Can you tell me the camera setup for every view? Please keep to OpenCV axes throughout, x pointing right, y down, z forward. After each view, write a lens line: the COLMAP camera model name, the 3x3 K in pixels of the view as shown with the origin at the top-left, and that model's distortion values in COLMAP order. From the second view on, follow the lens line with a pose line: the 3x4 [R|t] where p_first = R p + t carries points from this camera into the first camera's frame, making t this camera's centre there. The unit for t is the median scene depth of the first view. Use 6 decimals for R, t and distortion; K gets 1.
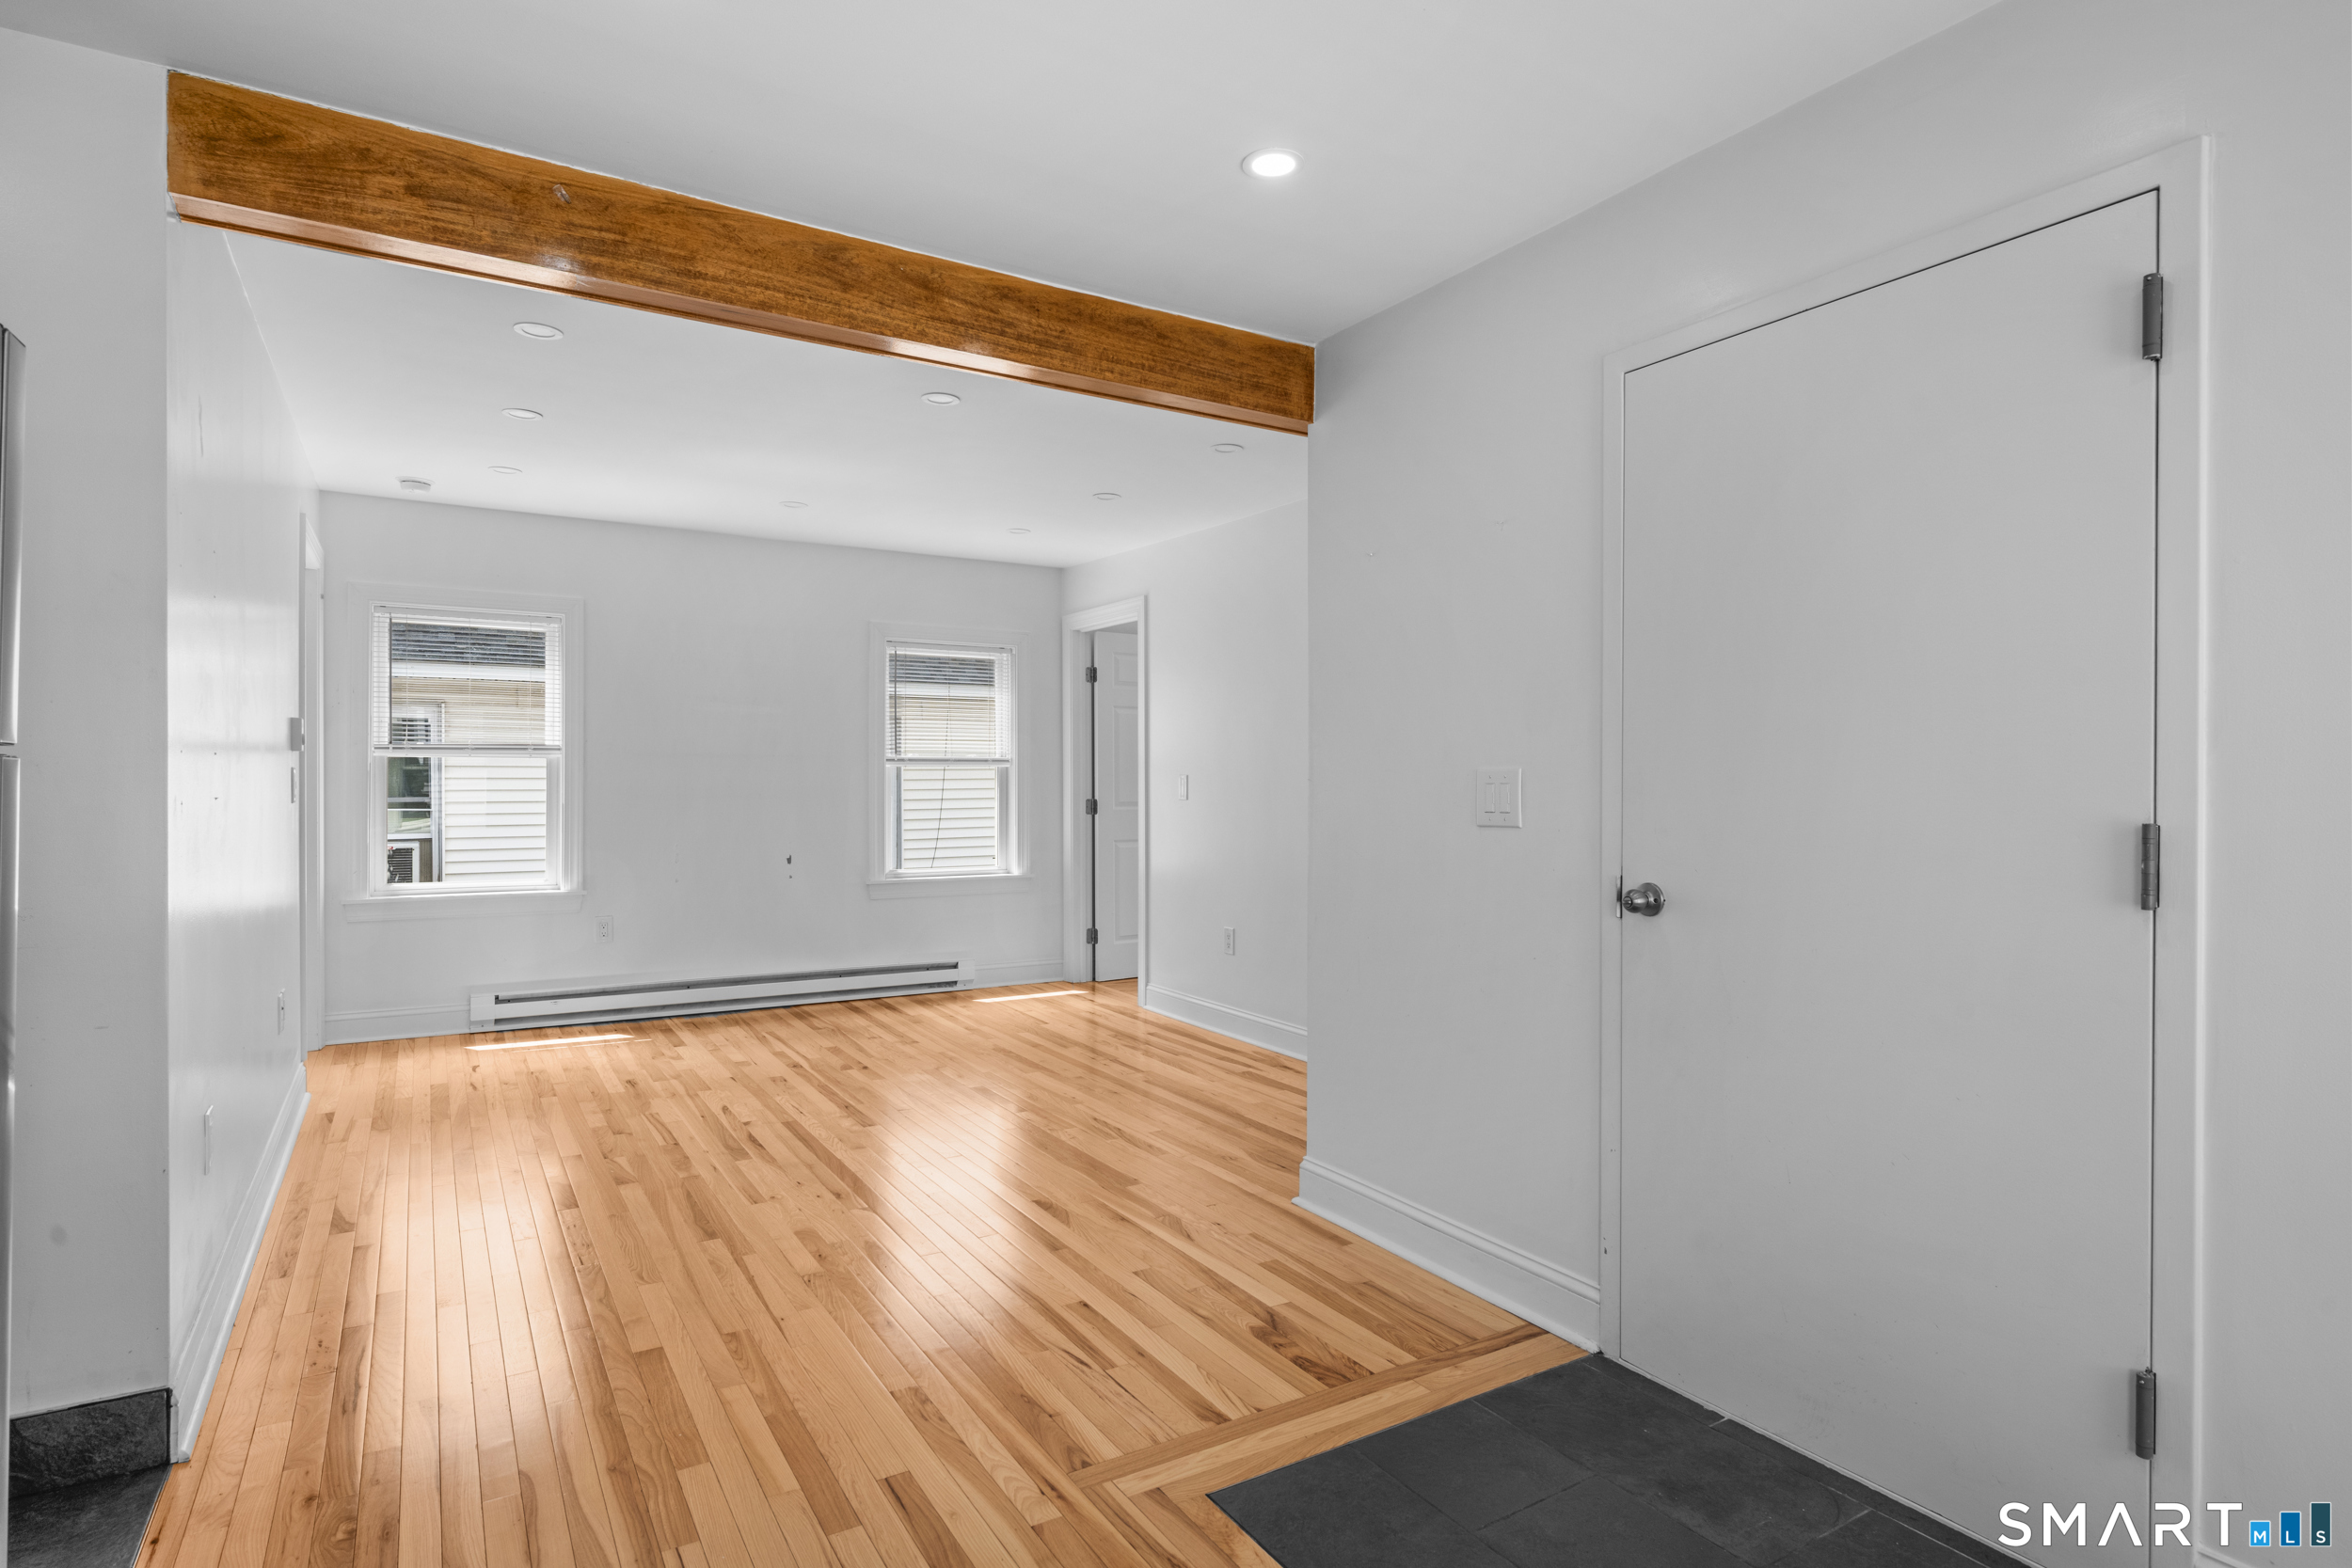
lens RADIAL K [[1216.6, 0, 1173.2], [0, 1216.6, 795.3], [0, 0, 1]] dist [-0.005821, -0.000817]
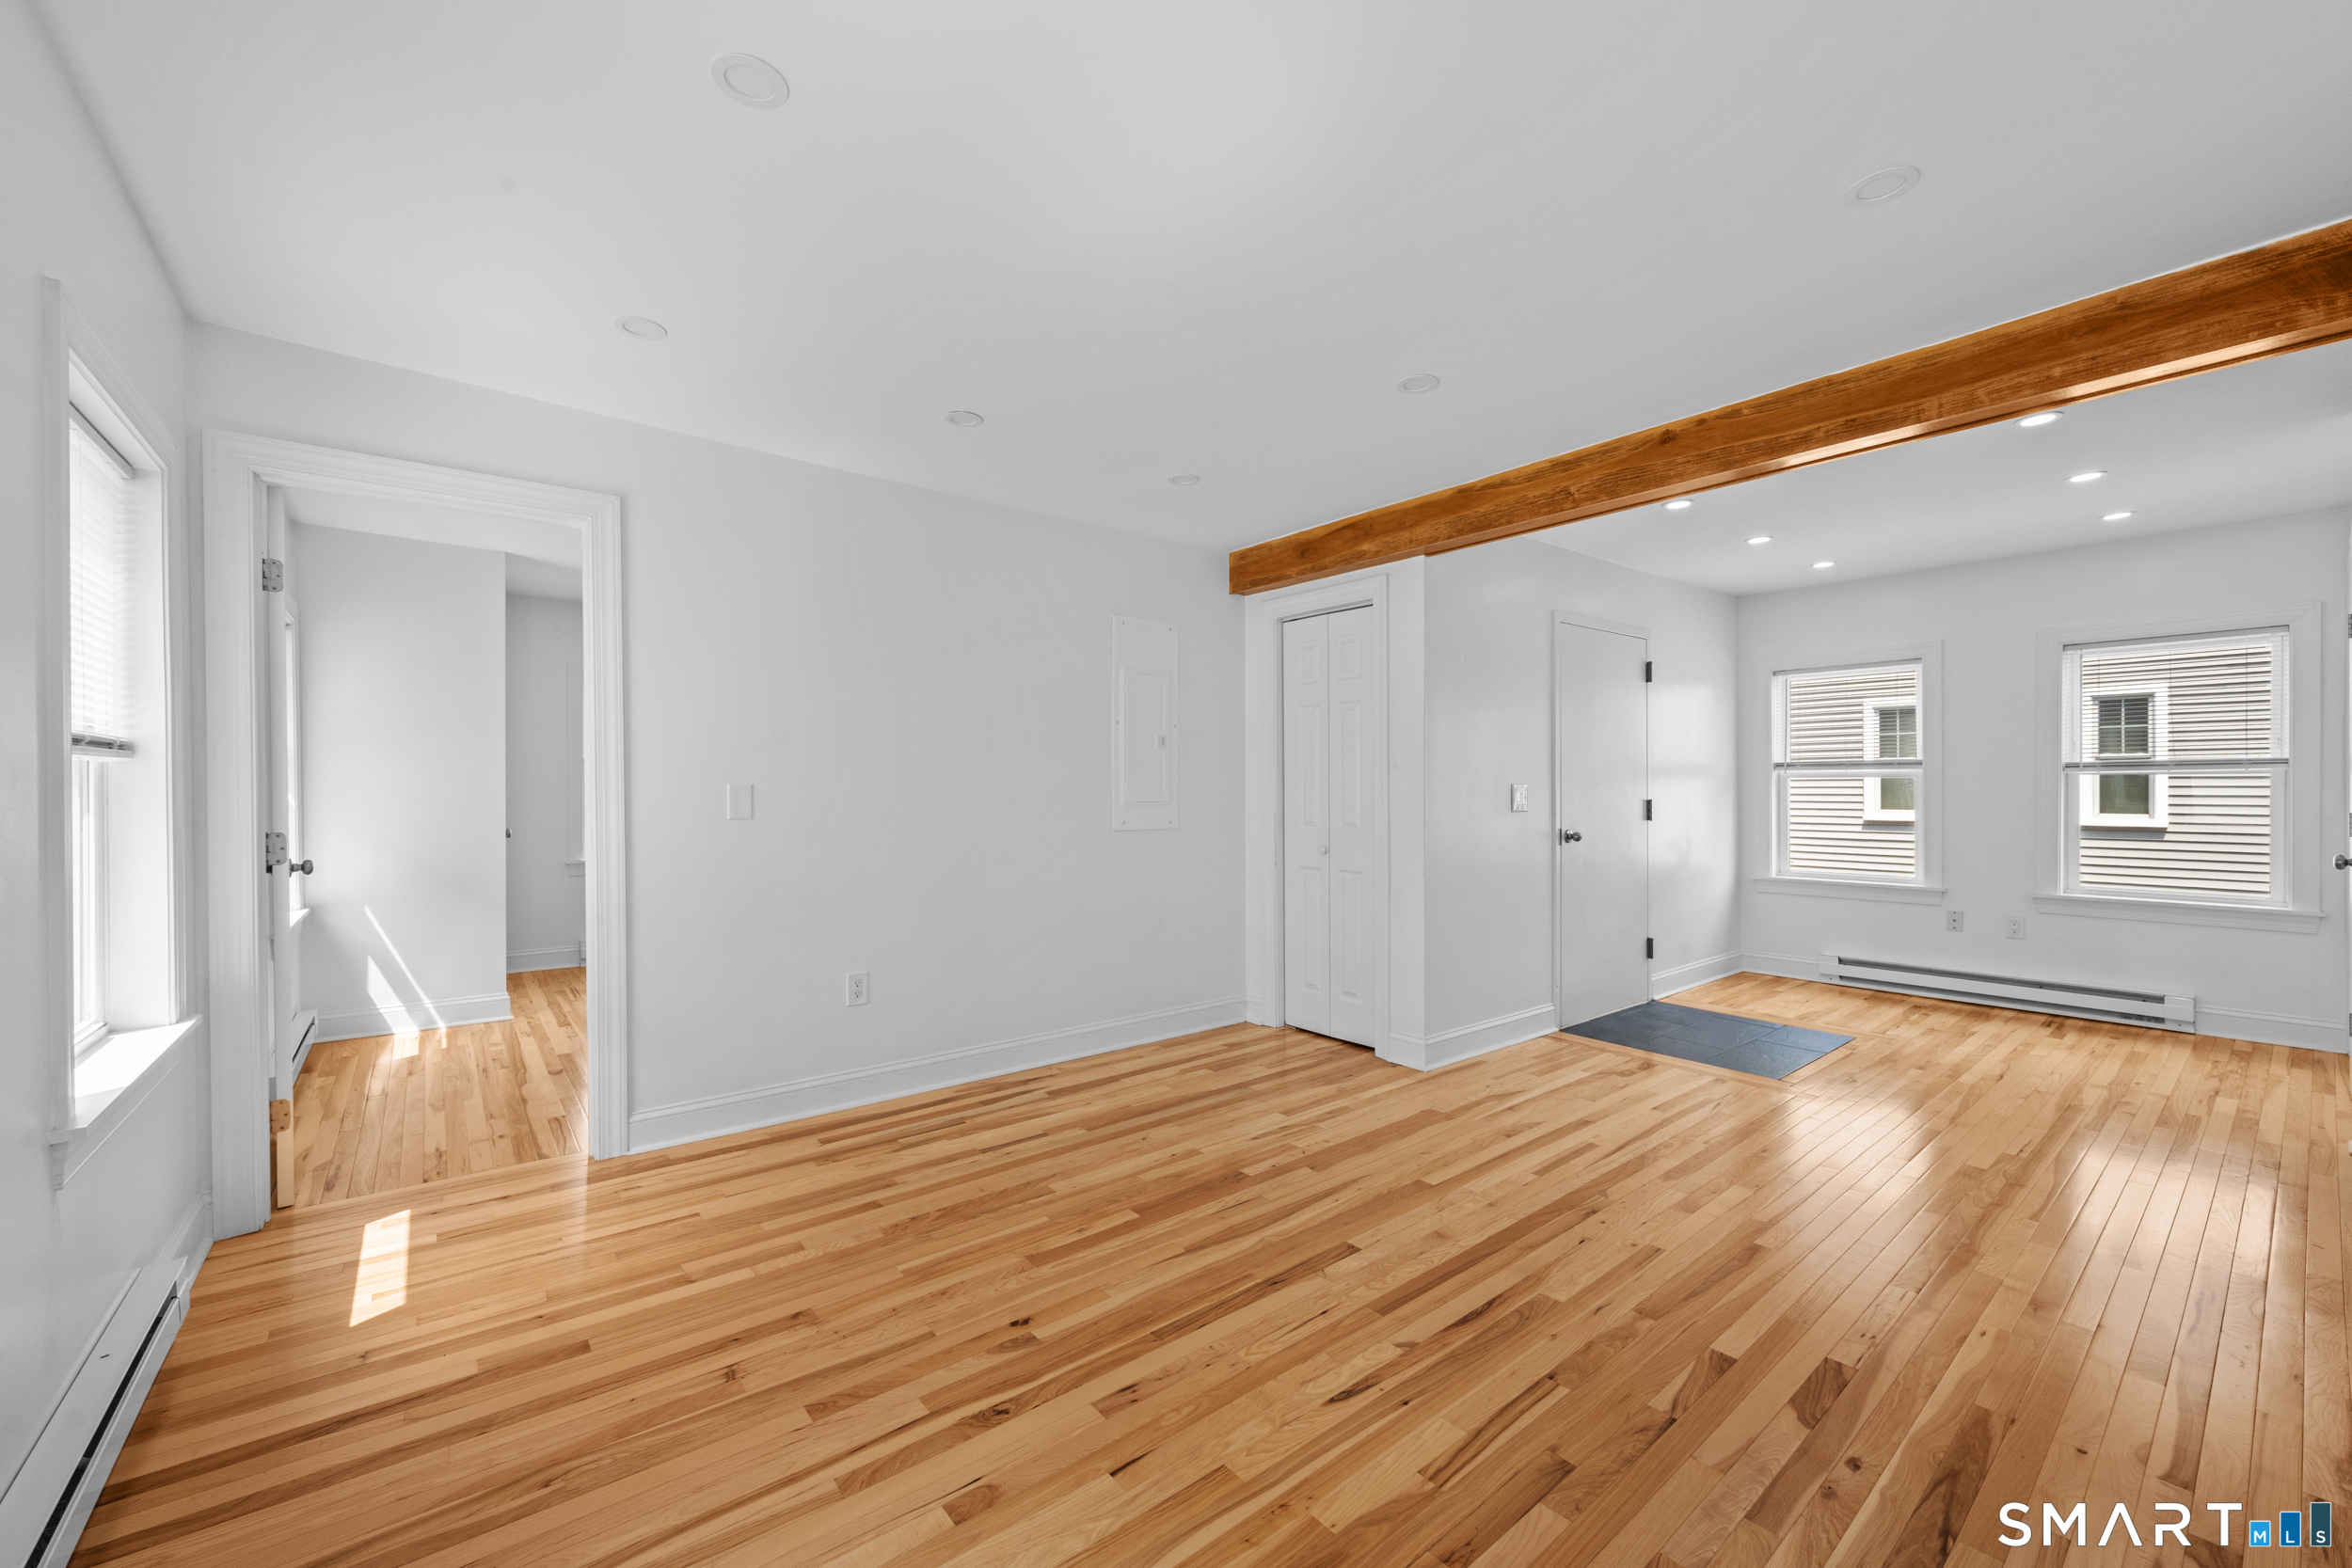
lens RADIAL K [[924.4, 0, 1178.9], [0, 924.4, 787.9], [0, 0, 1]] dist [-0.000063, 0.000298]
pose [[-0.129017, -0.002976, 0.991638, -0.602405], [0.013516, 0.999897, 0.004759, -0.014554], [-0.991550, 0.014017, -0.128964, 0.878370]]
